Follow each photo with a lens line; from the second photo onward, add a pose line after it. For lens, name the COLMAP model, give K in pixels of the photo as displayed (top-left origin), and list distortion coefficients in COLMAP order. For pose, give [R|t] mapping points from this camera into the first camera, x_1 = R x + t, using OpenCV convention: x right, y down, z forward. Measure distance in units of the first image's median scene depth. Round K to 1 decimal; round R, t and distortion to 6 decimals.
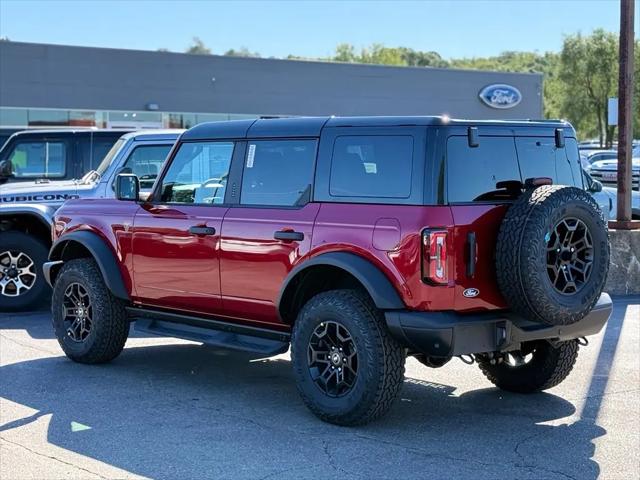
lens RADIAL K [[1285.5, 0, 320.0], [0, 1285.5, 240.0], [0, 0, 1]] dist [0.149276, 0.155209]
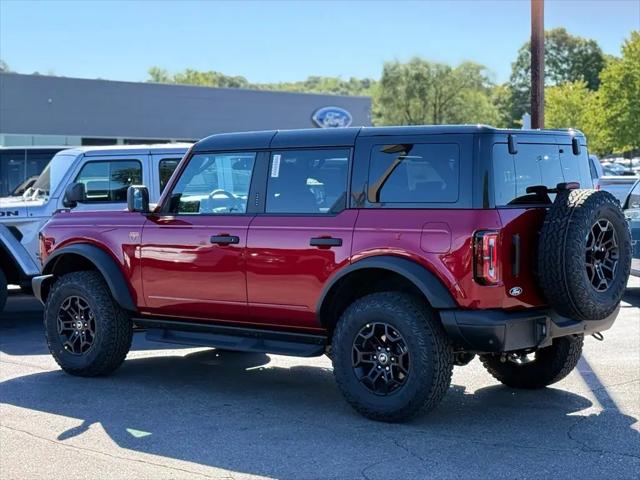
lens RADIAL K [[1285.5, 0, 320.0], [0, 1285.5, 240.0], [0, 0, 1]] dist [0.149276, 0.155209]
pose [[0.988302, -0.016080, 0.151661, -0.175822], [0.018865, 0.999678, -0.016946, 0.012004], [-0.151340, 0.019608, 0.988287, -0.019410]]
